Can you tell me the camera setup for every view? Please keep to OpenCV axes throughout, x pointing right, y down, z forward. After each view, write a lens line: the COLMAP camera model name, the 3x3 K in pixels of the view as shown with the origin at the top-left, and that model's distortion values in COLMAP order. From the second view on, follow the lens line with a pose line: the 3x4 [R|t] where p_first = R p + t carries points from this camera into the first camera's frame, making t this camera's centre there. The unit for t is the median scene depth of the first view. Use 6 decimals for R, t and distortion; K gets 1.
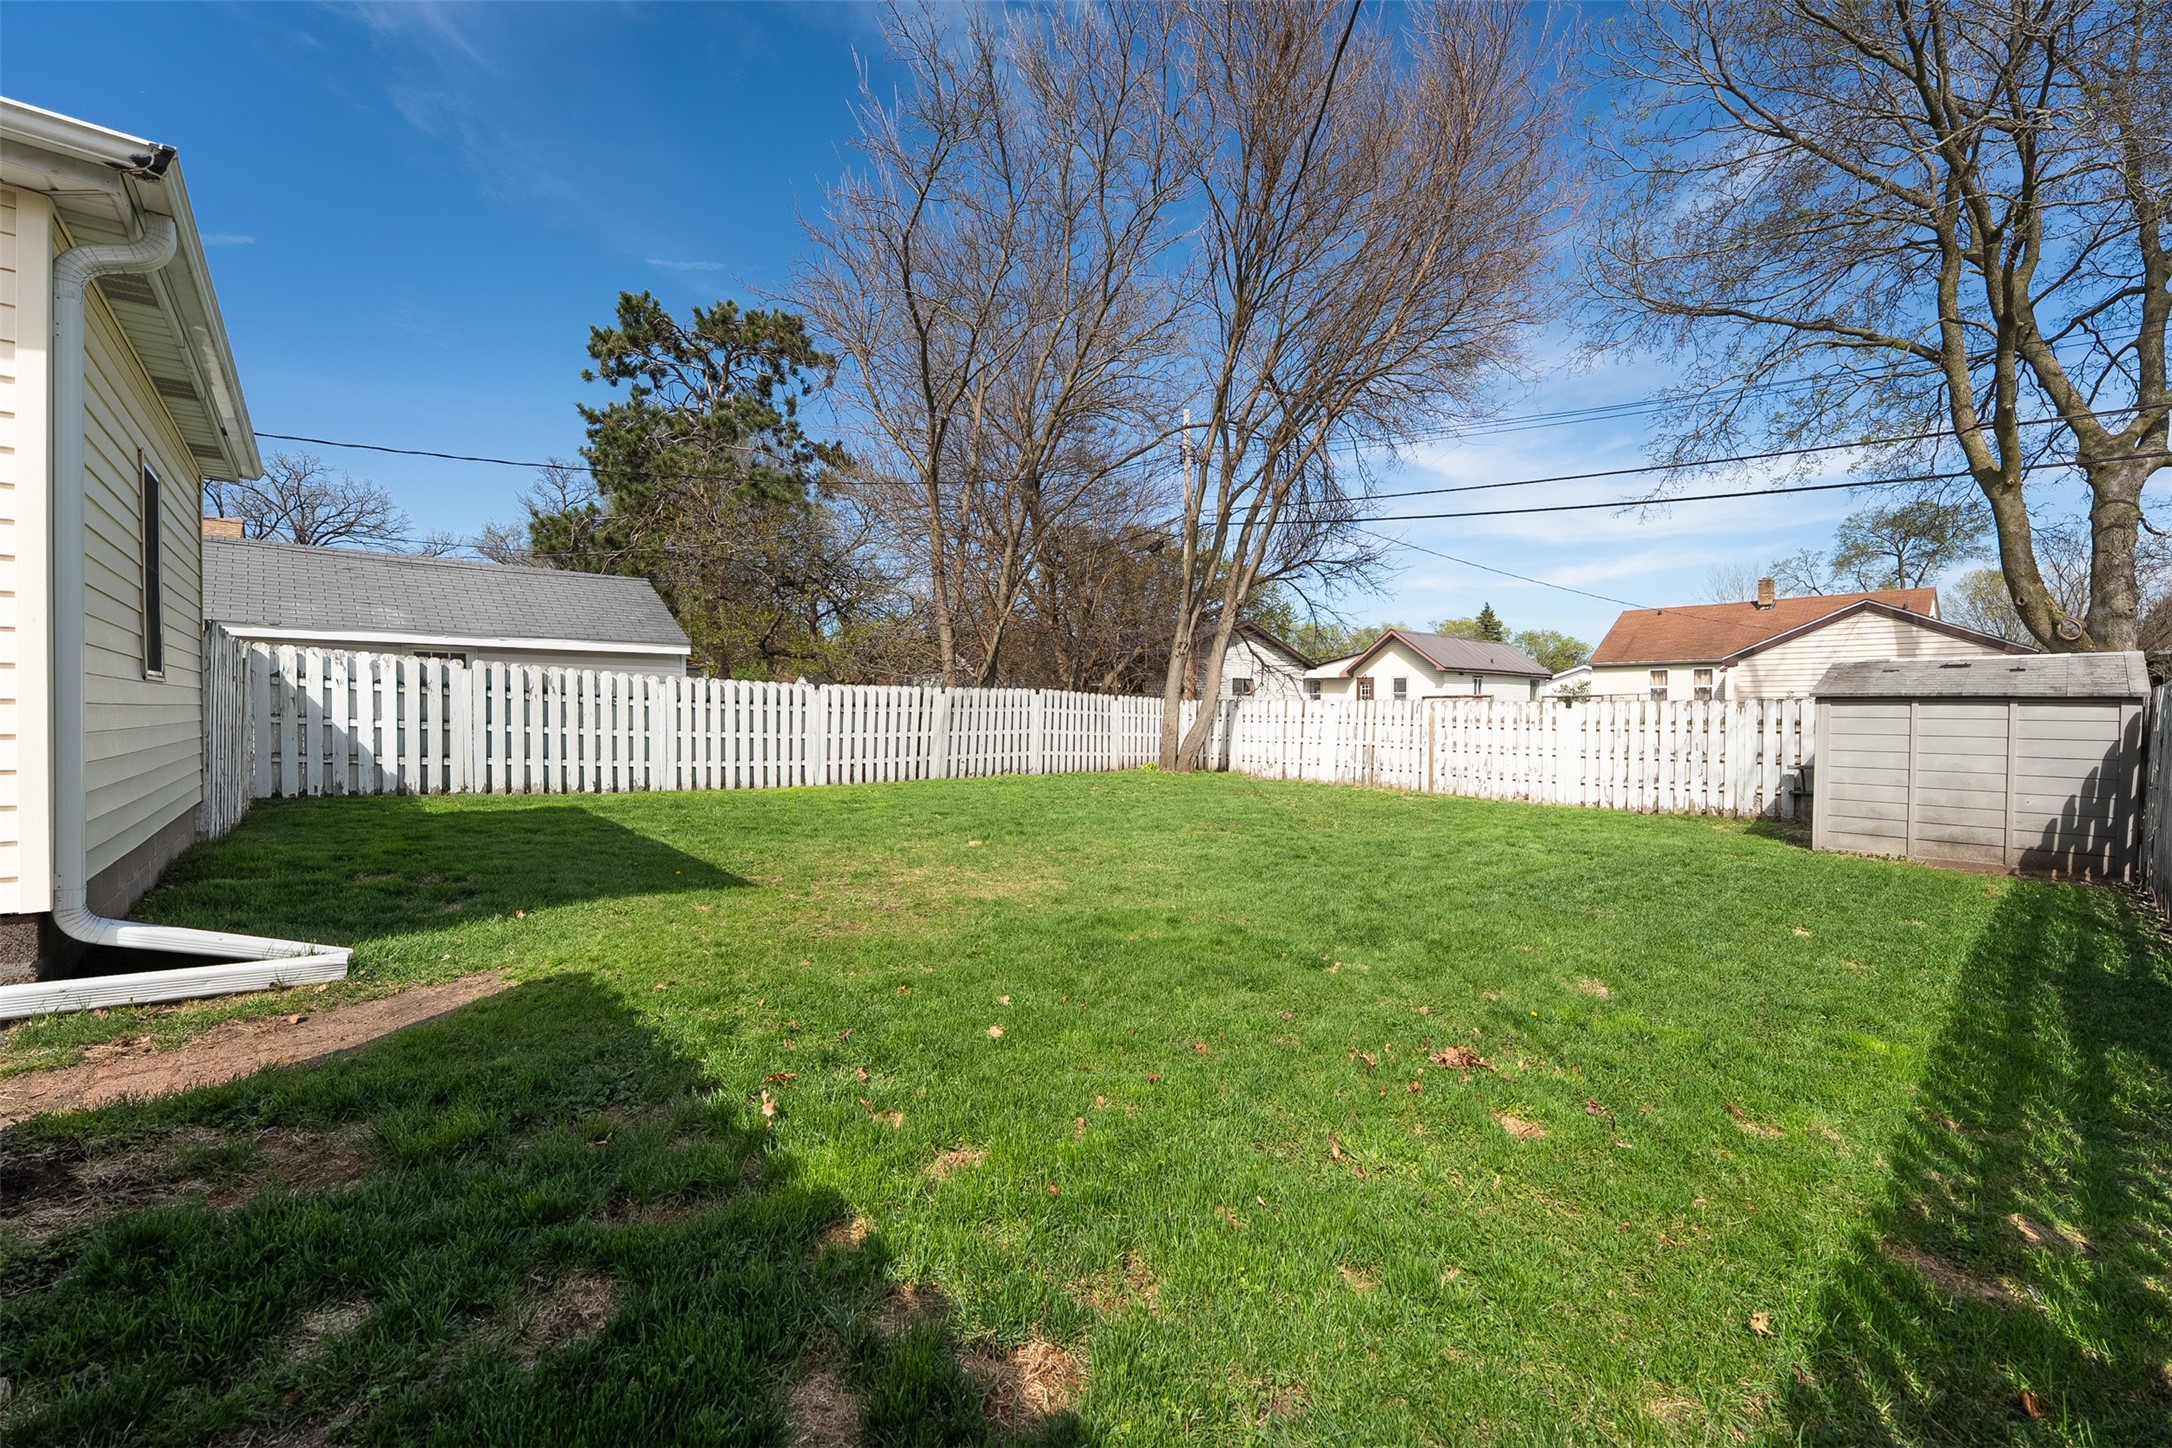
lens RADIAL K [[881.0, 0, 1080.2], [0, 881.0, 735.4], [0, 0, 1]] dist [-0.001904, -0.001352]
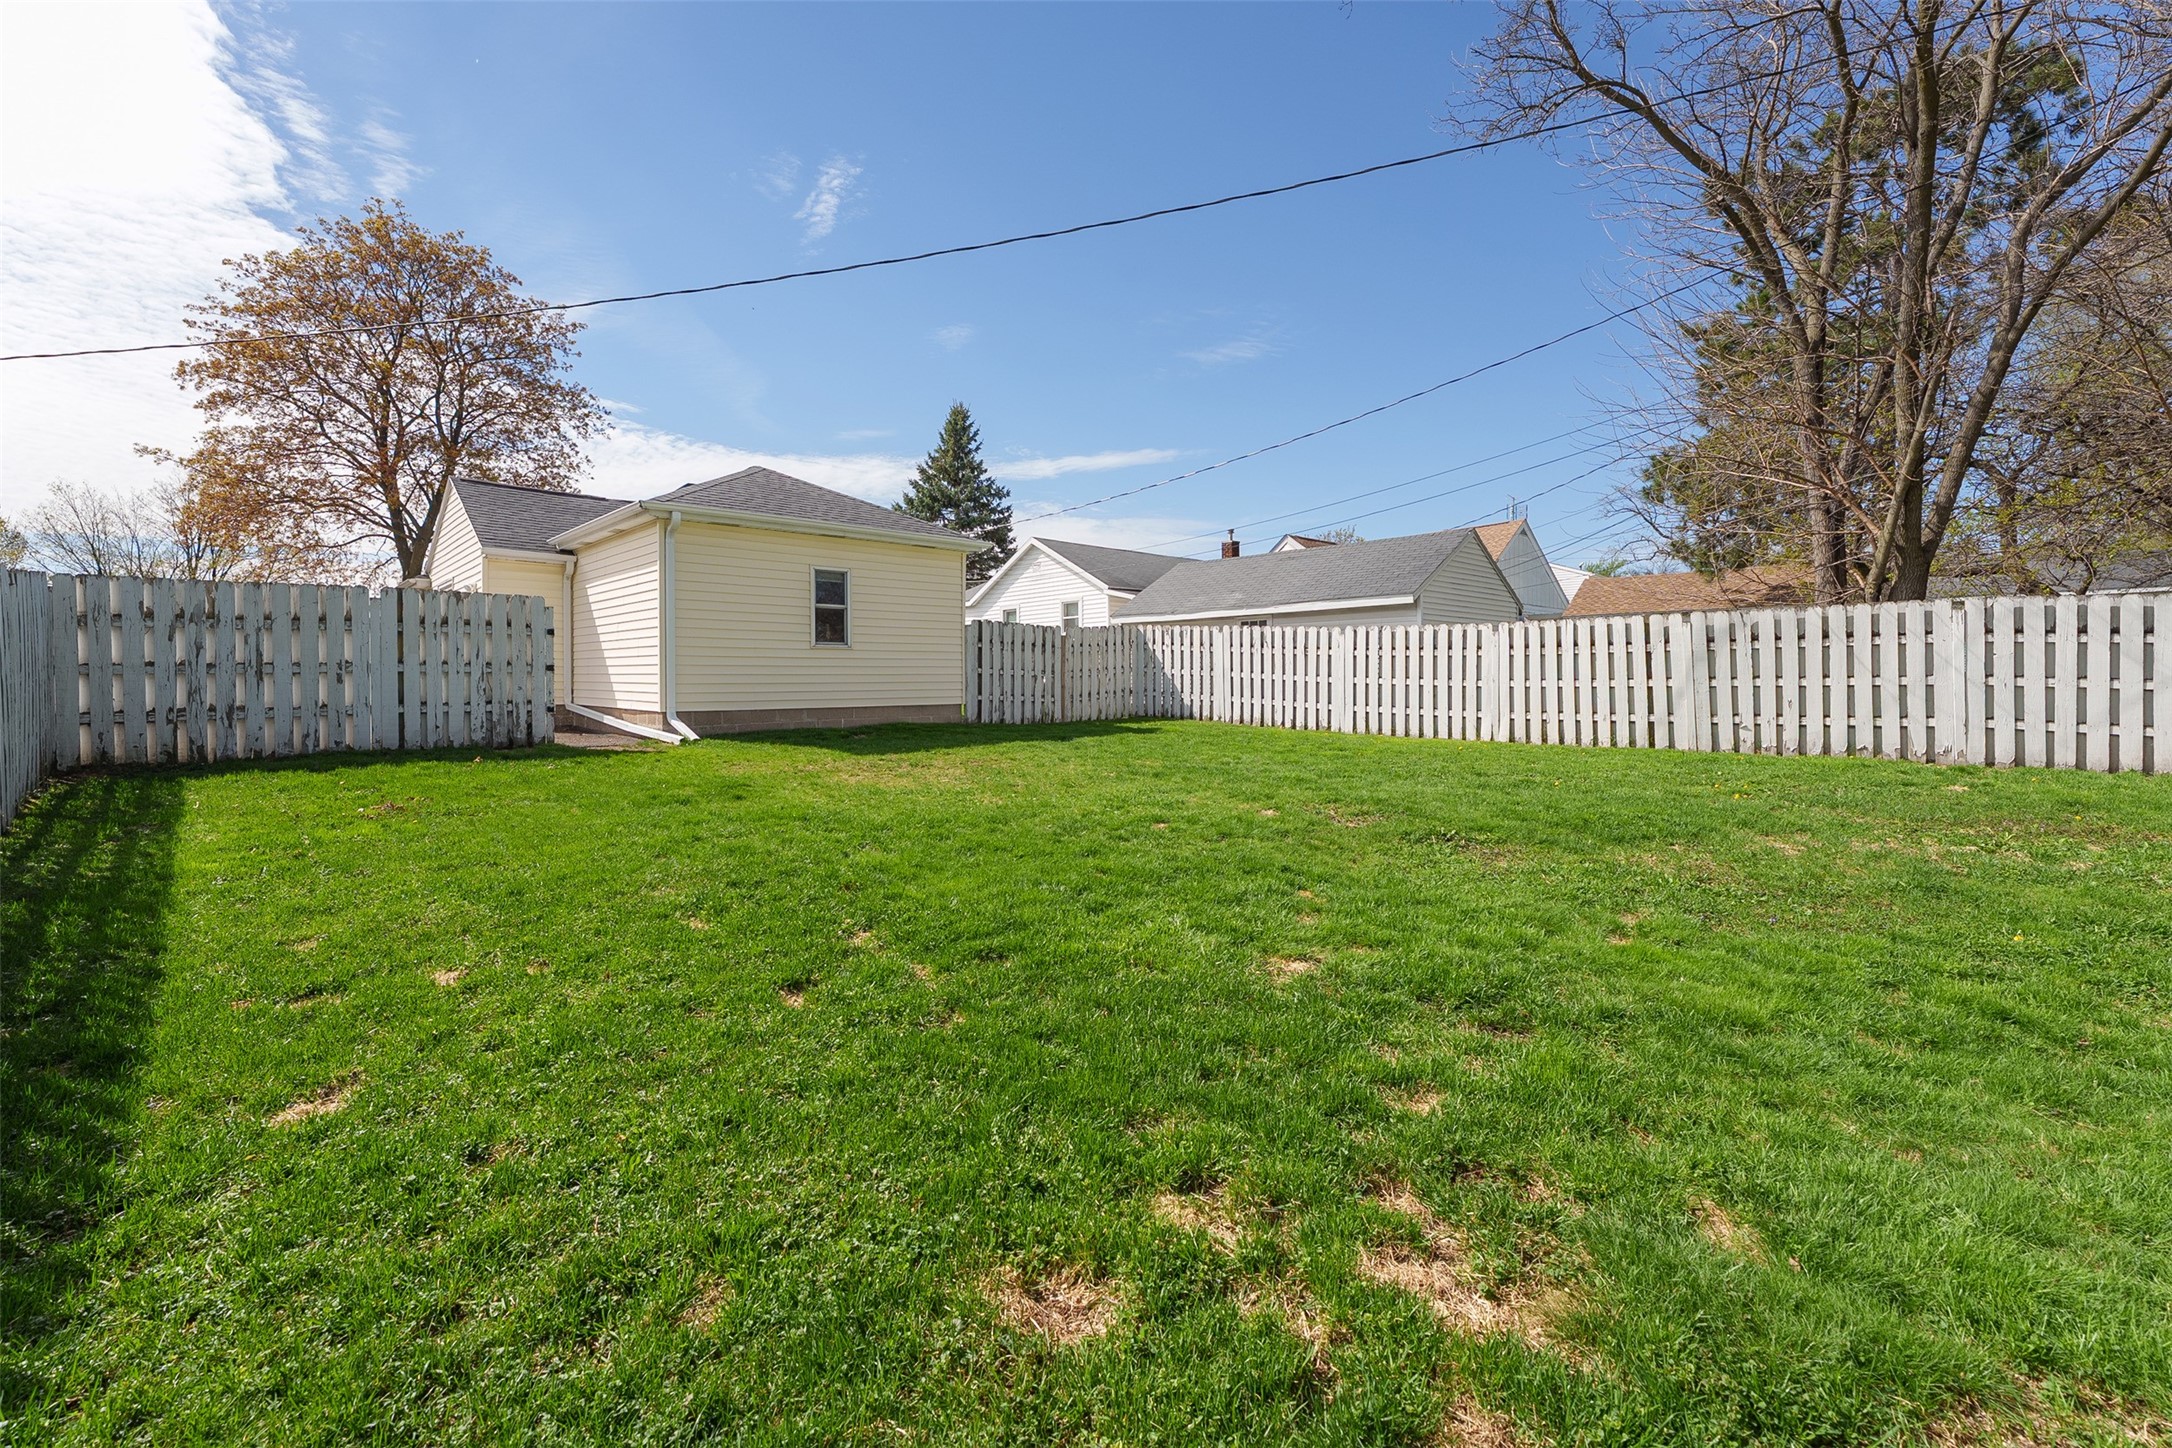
lens RADIAL K [[881.0, 0, 1116.0], [0, 881.0, 678.1], [0, 0, 1]] dist [-0.001904, -0.001352]
pose [[0.066697, -0.004421, -0.997763, 0.586431], [-0.016842, 0.999843, -0.005556, 0.006520], [0.997631, 0.017175, 0.066612, 0.646212]]
